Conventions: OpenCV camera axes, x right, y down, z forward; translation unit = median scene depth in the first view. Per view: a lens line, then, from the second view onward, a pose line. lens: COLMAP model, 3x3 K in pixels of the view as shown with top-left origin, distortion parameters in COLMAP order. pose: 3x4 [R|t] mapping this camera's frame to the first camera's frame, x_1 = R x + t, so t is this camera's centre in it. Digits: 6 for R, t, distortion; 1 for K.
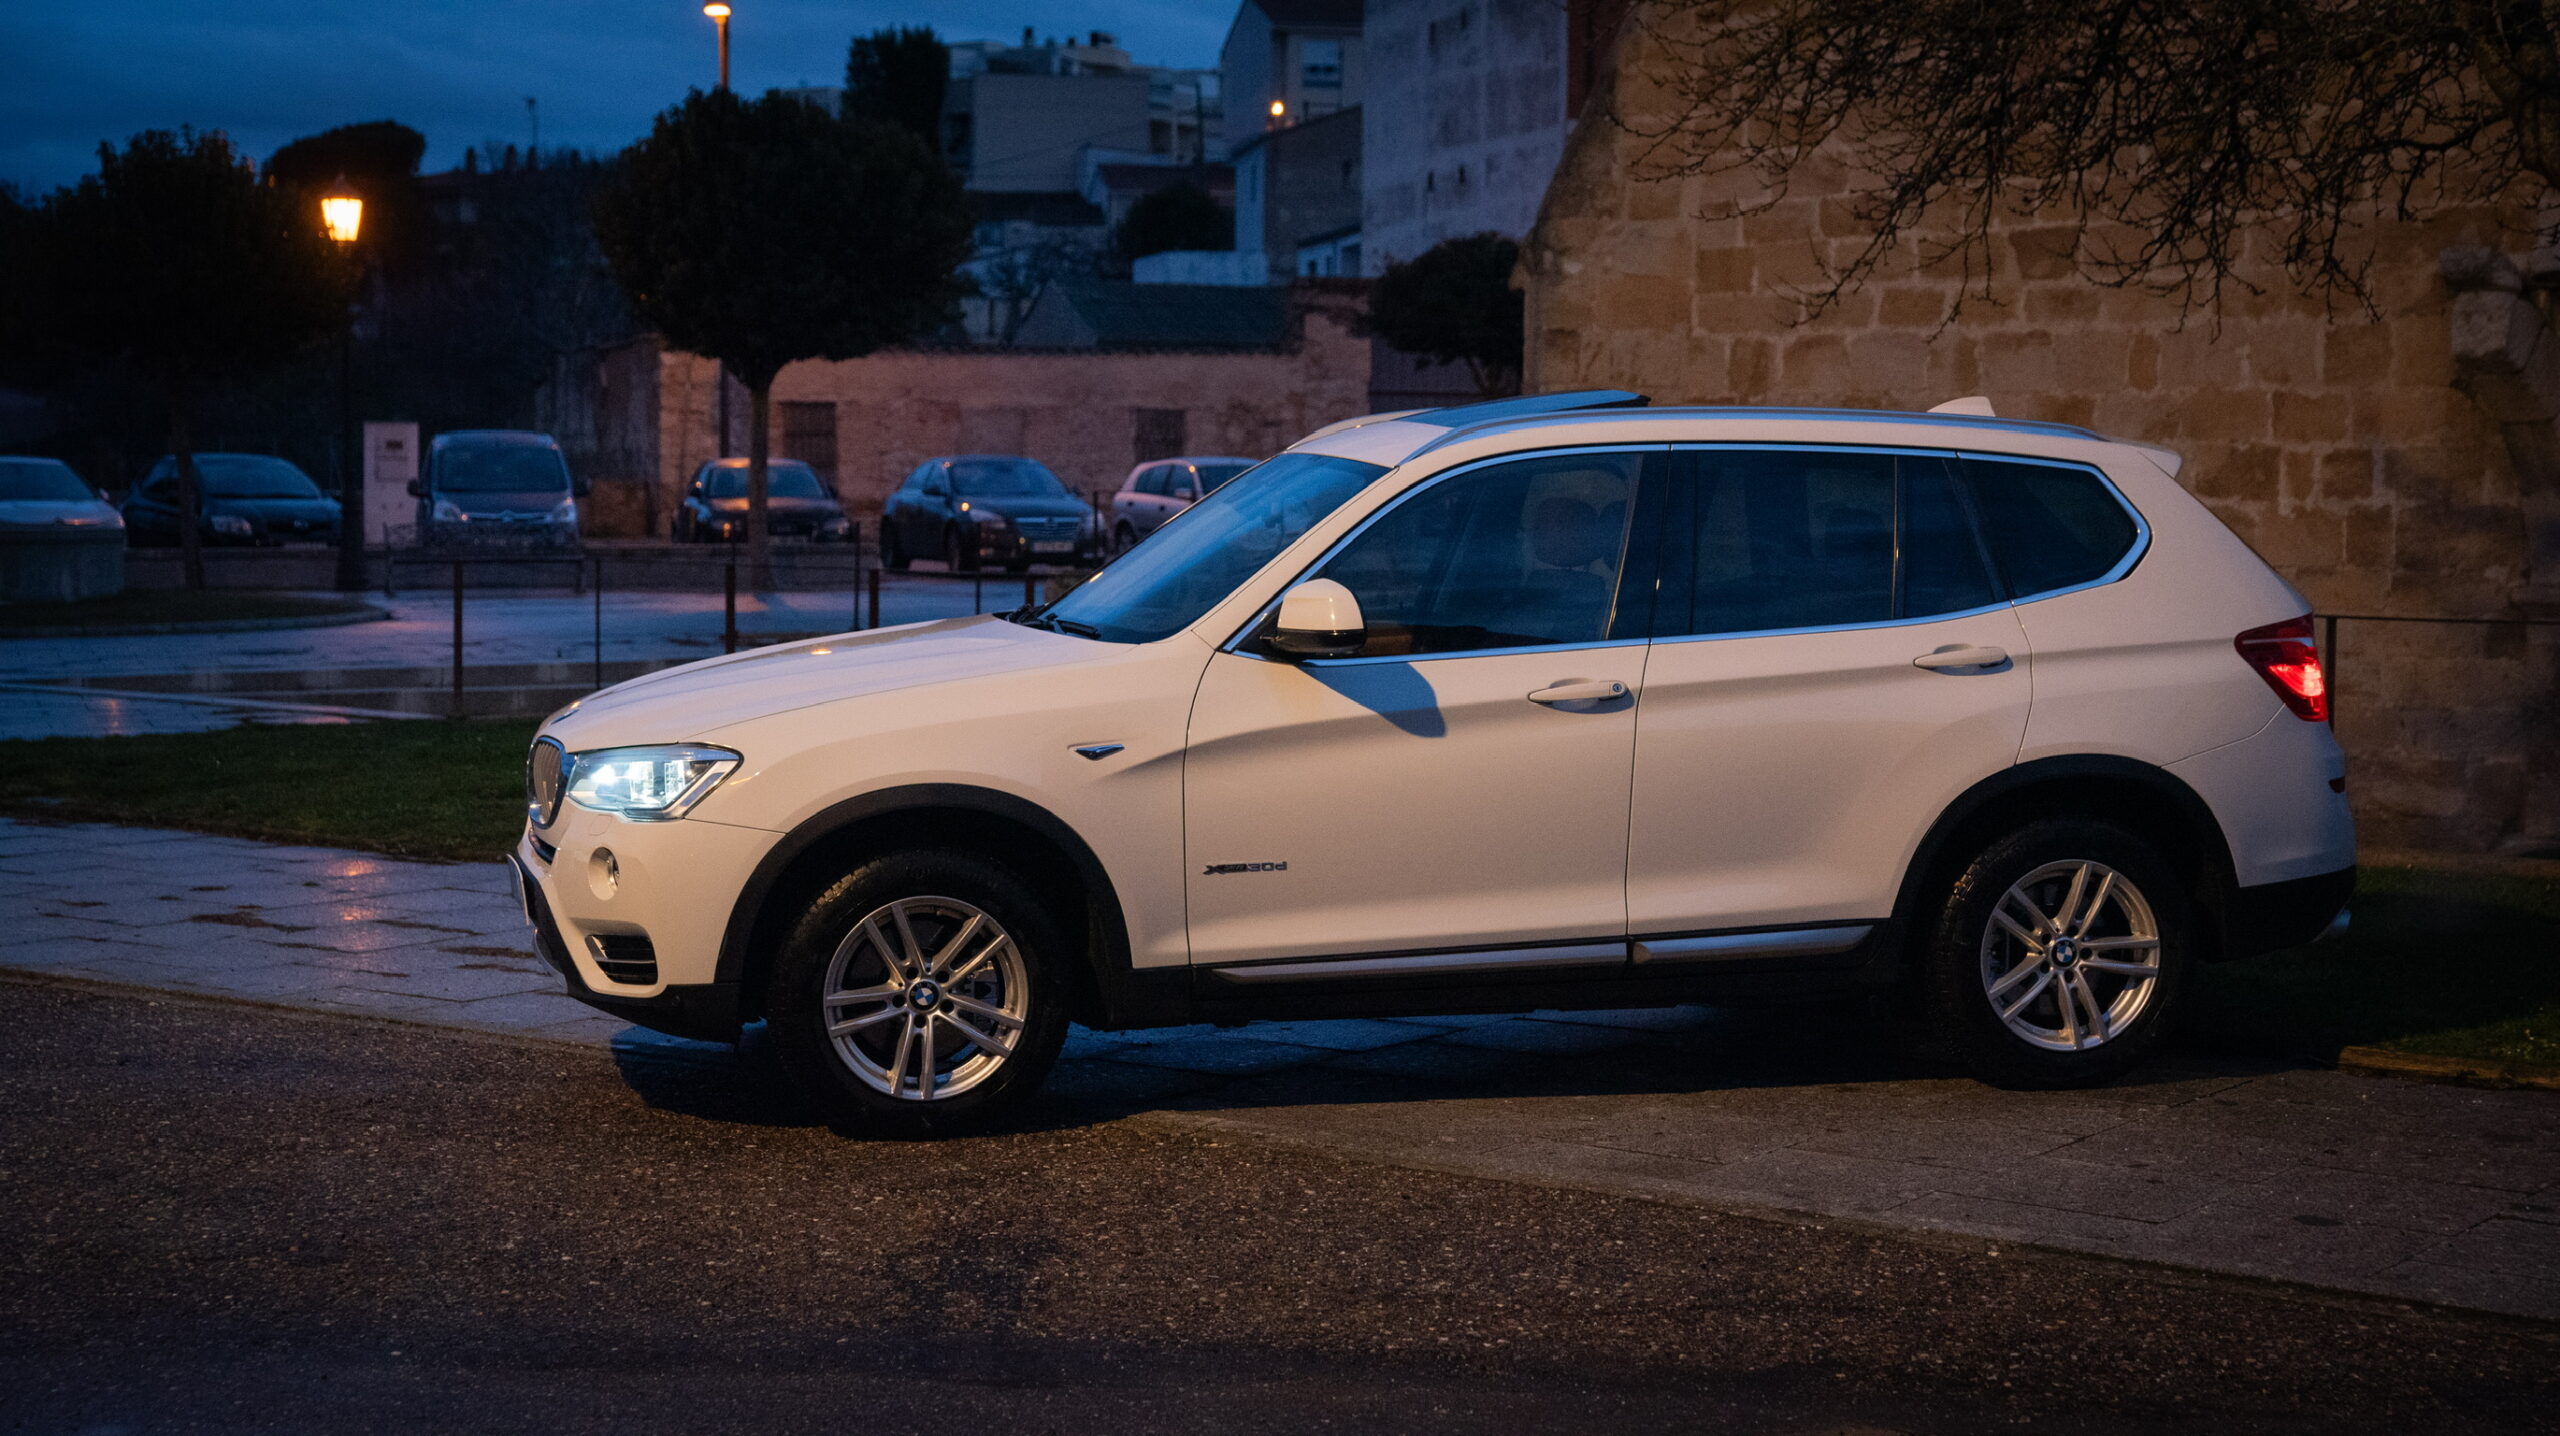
lens RADIAL K [[3810.6, 0, 1262.2], [0, 3810.6, 706.4], [0, 0, 1]] dist [0.109014, 0.000000]
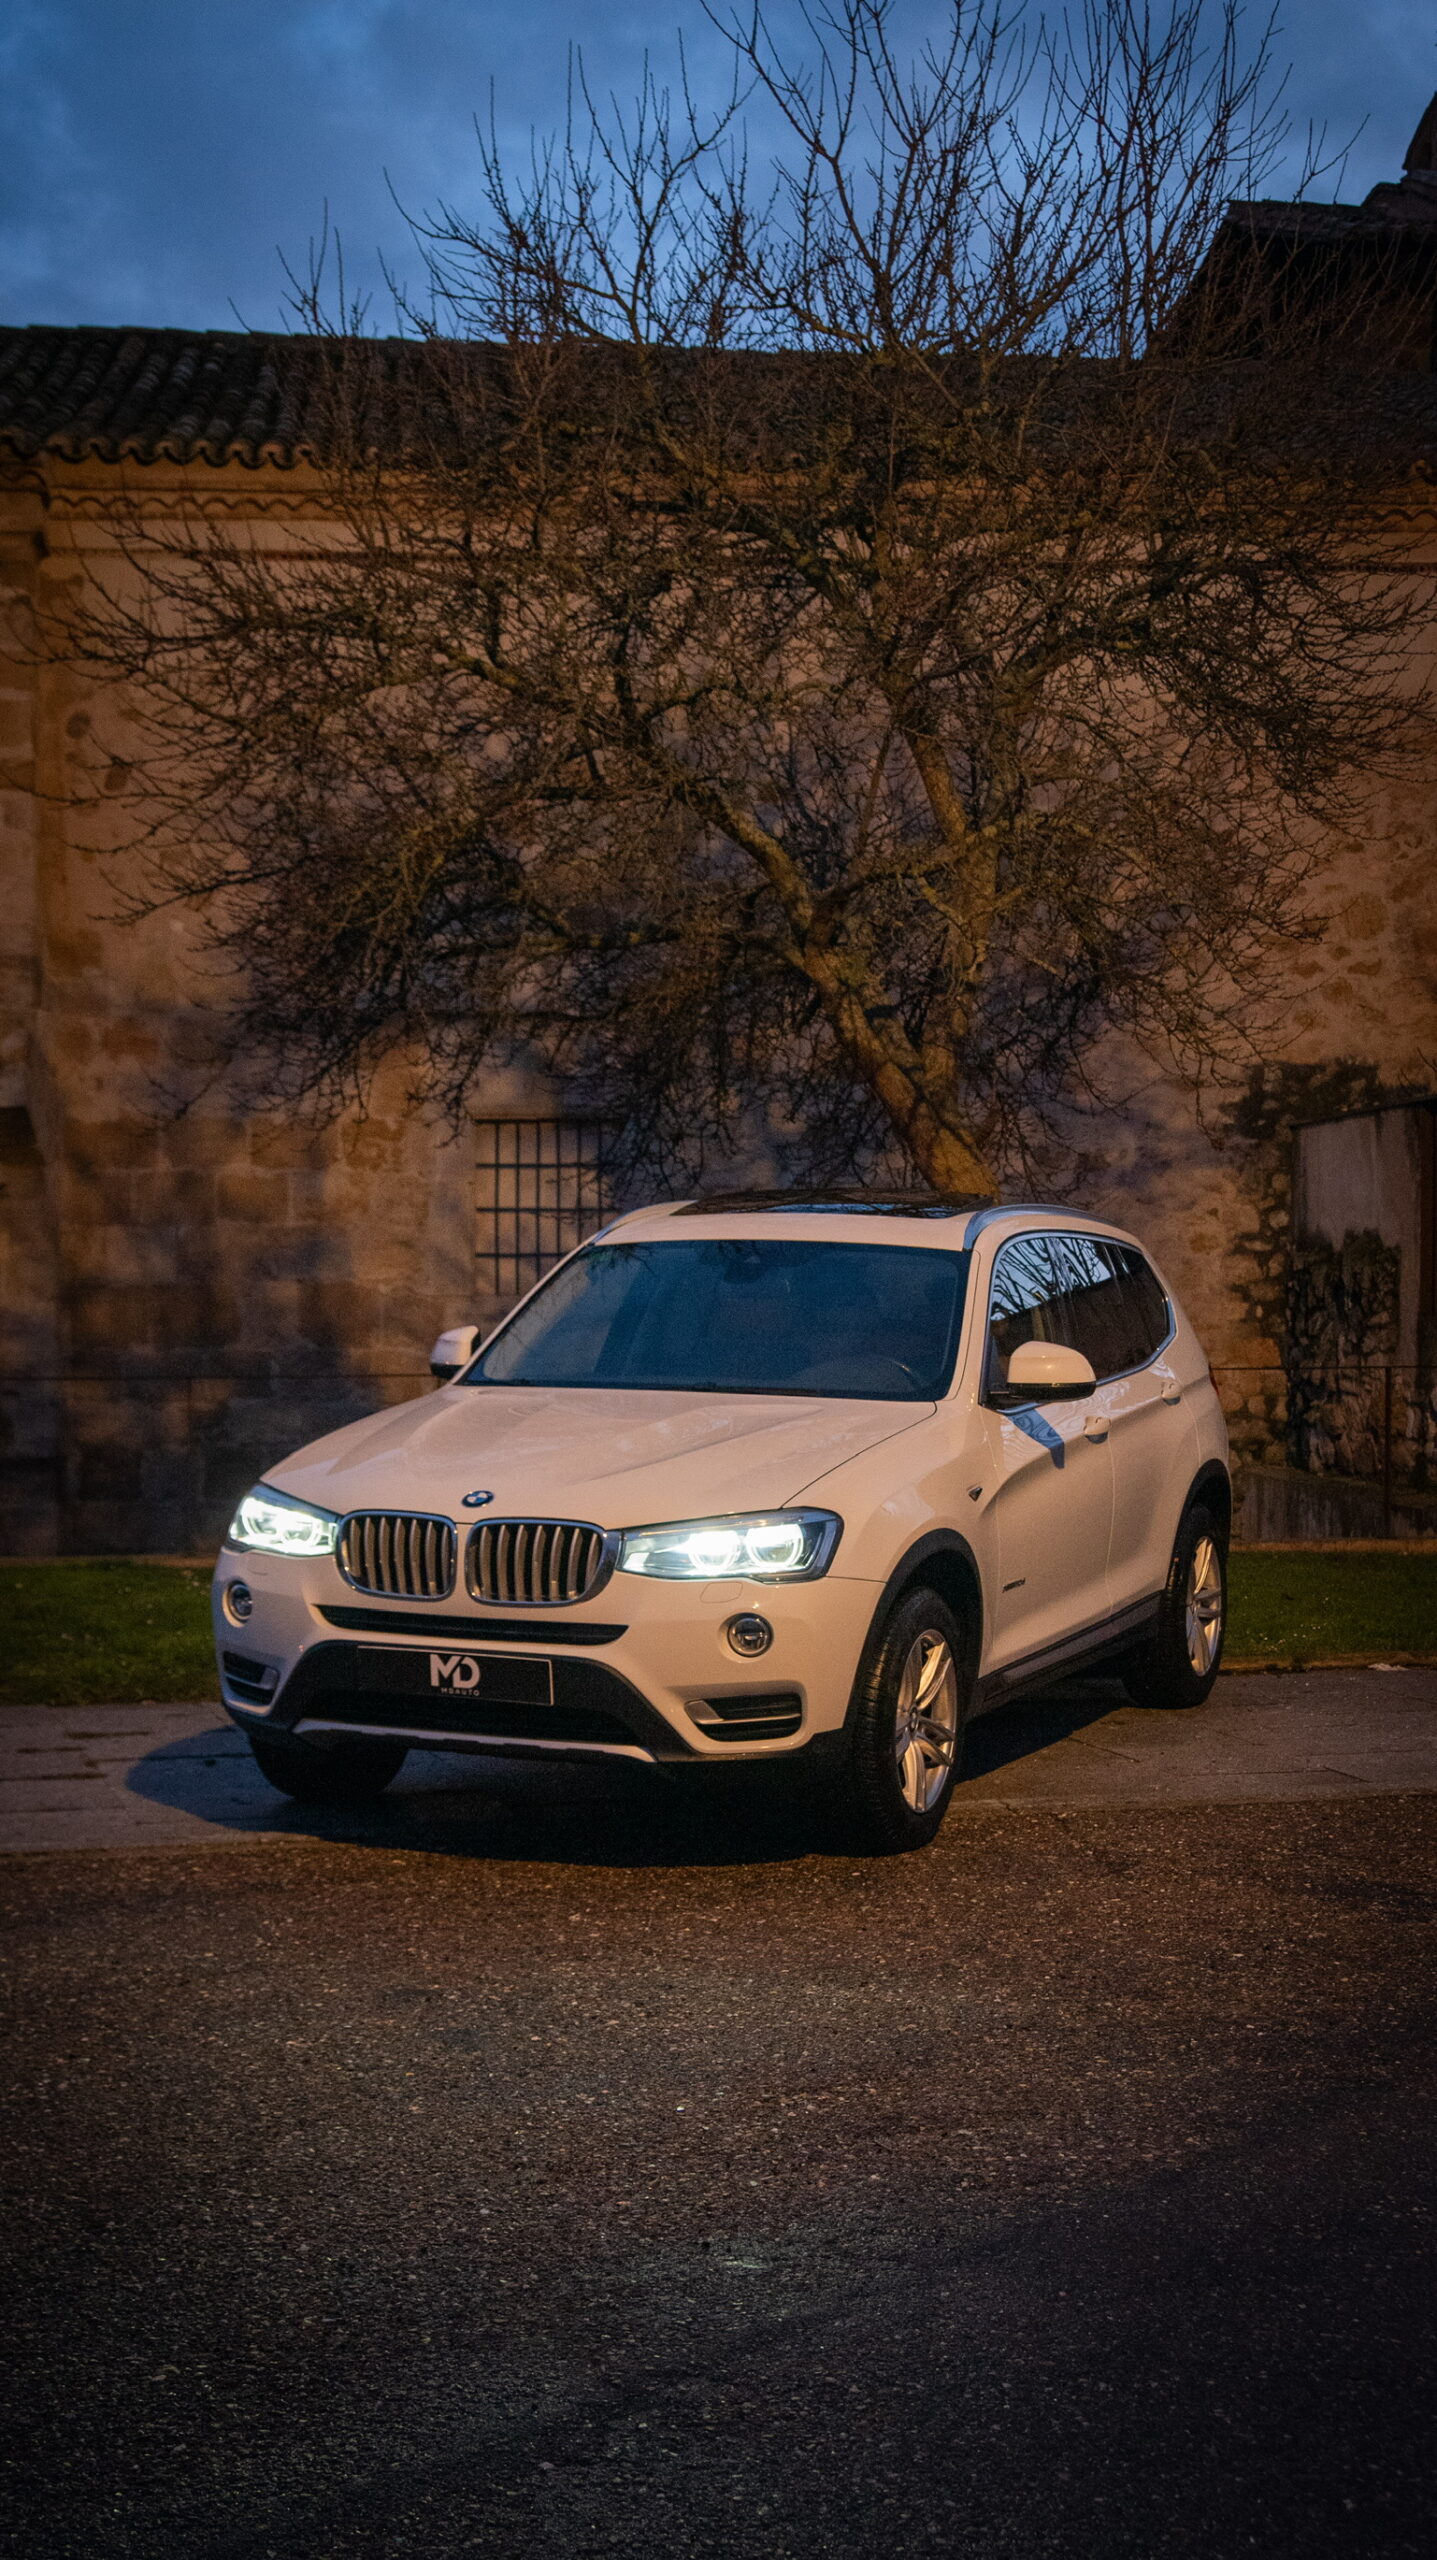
lens RADIAL K [[3183.8, 0, 744.8], [0, 3183.8, 1451.7], [0, 0, 1]] dist [0.009015, 0.000000]
pose [[0.610448, -0.050712, 0.790431, -0.263391], [0.056037, 0.998213, 0.020765, -0.007853], [-0.790071, 0.031617, 0.612199, 0.141091]]
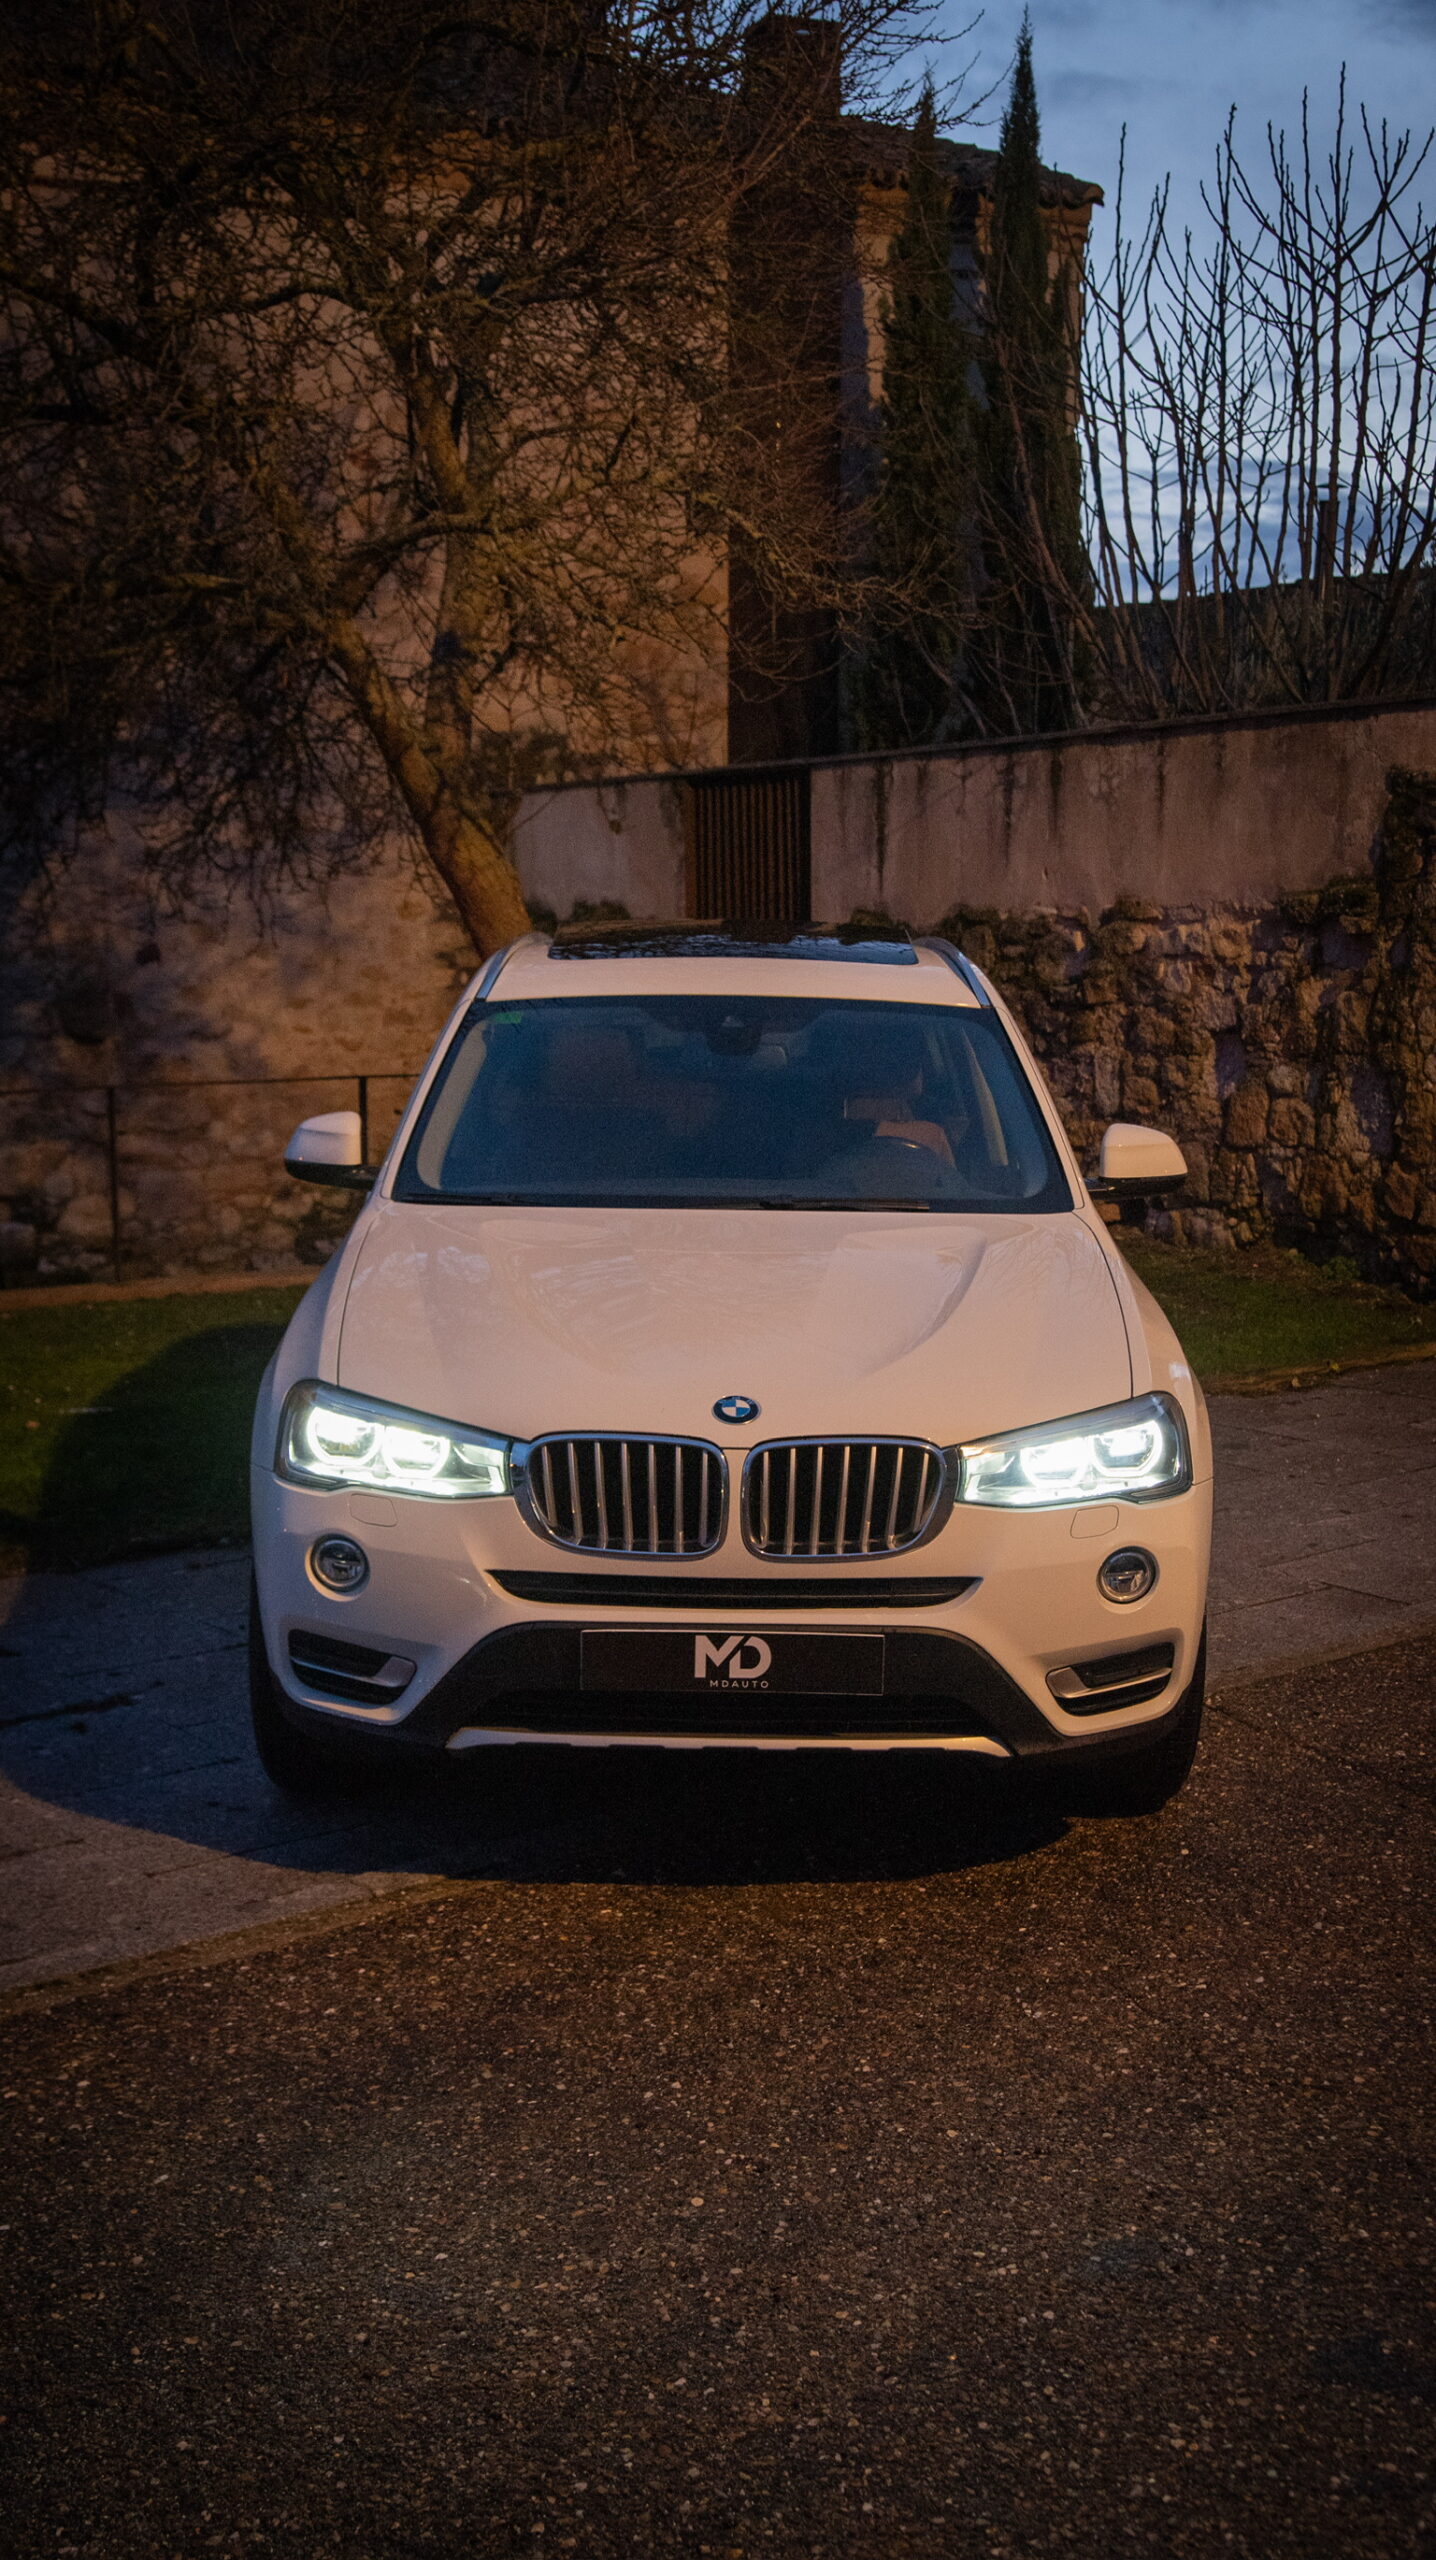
lens RADIAL K [[2804.4, 0, 719.7], [0, 2804.4, 1284.6], [0, 0, 1]] dist [0.001521, 0.000000]
pose [[0.259786, -0.140148, 0.955442, -0.226649], [0.066745, 0.989652, 0.127018, -0.027883], [-0.963357, 0.030773, 0.266452, 0.274787]]
